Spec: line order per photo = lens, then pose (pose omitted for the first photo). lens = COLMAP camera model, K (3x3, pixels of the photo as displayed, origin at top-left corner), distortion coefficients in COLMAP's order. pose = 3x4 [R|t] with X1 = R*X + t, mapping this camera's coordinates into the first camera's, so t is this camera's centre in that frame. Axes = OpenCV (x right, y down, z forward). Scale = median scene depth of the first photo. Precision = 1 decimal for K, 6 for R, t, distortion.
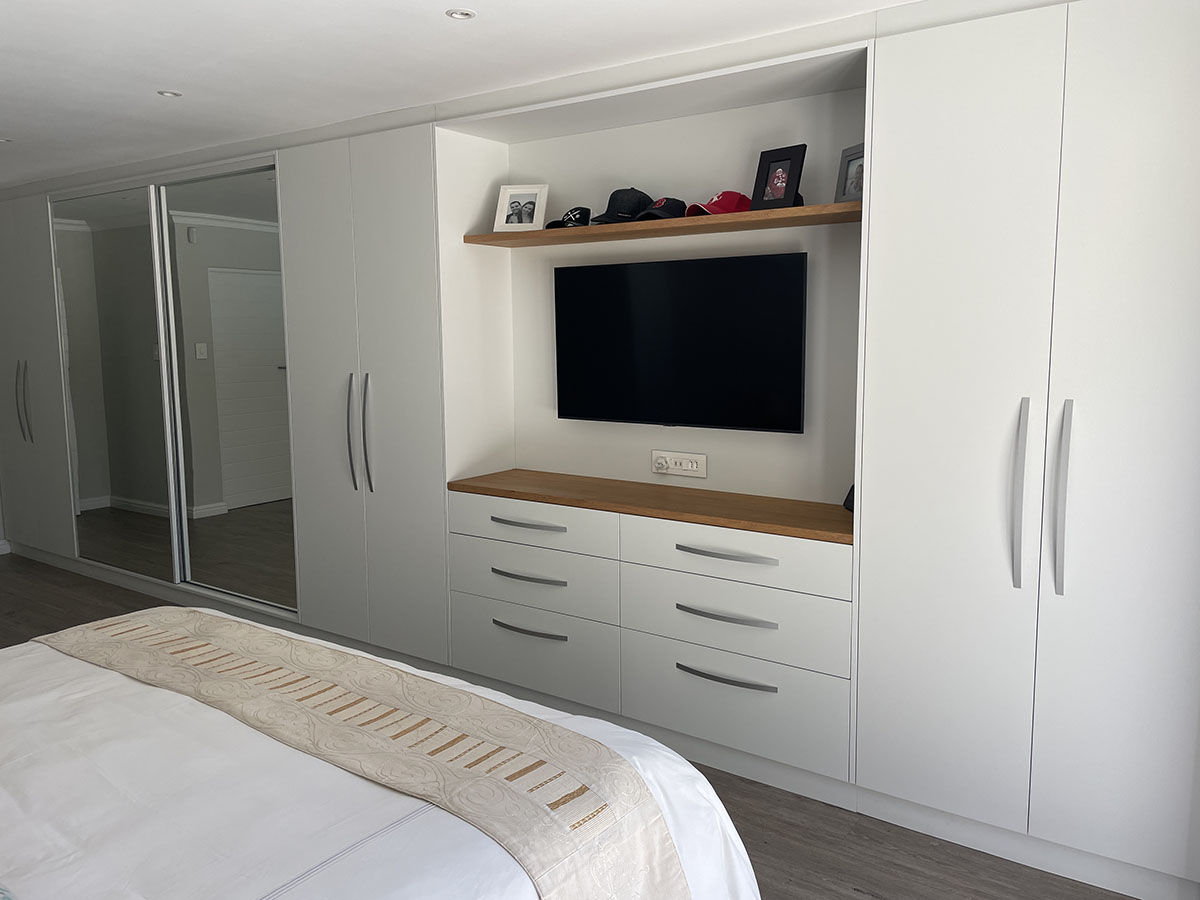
lens RADIAL K [[903.9, 0, 599.2], [0, 903.9, 432.3], [0, 0, 1]] dist [0.081160, -0.112461]
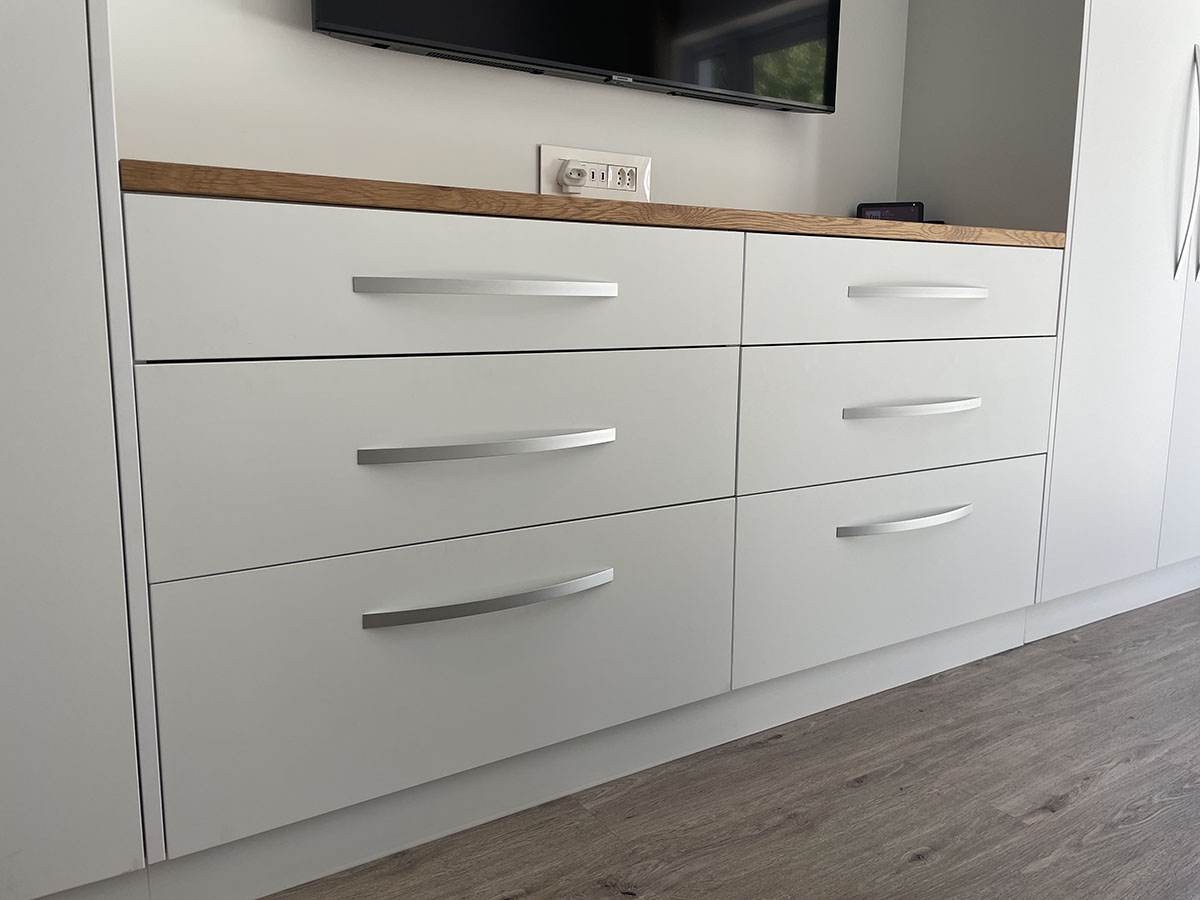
lens RADIAL K [[903.9, 0, 599.2], [0, 903.9, 432.3], [0, 0, 1]] dist [0.081160, -0.112461]
pose [[0.373370, -0.127313, 0.918905, -0.401269], [0.094519, 0.990604, 0.098842, 0.130577], [-0.922855, 0.049949, 0.381896, 0.876912]]
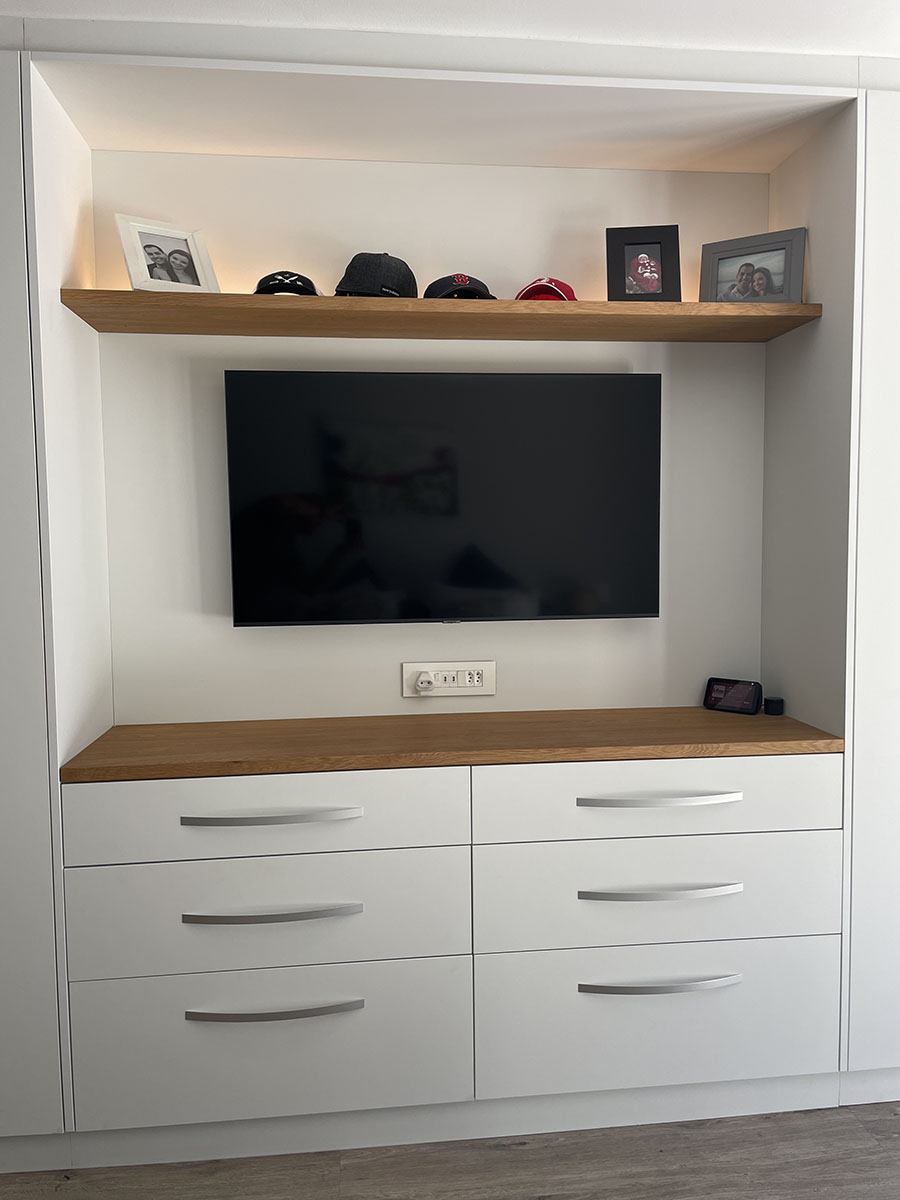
lens RADIAL K [[903.9, 0, 458.4], [0, 903.9, 596.6], [0, 0, 1]] dist [0.081160, -0.112461]
pose [[0.746004, -0.045186, 0.664406, -0.373983], [0.081715, 0.996367, -0.023989, -0.010468], [-0.660909, 0.072188, 0.746986, 0.524123]]
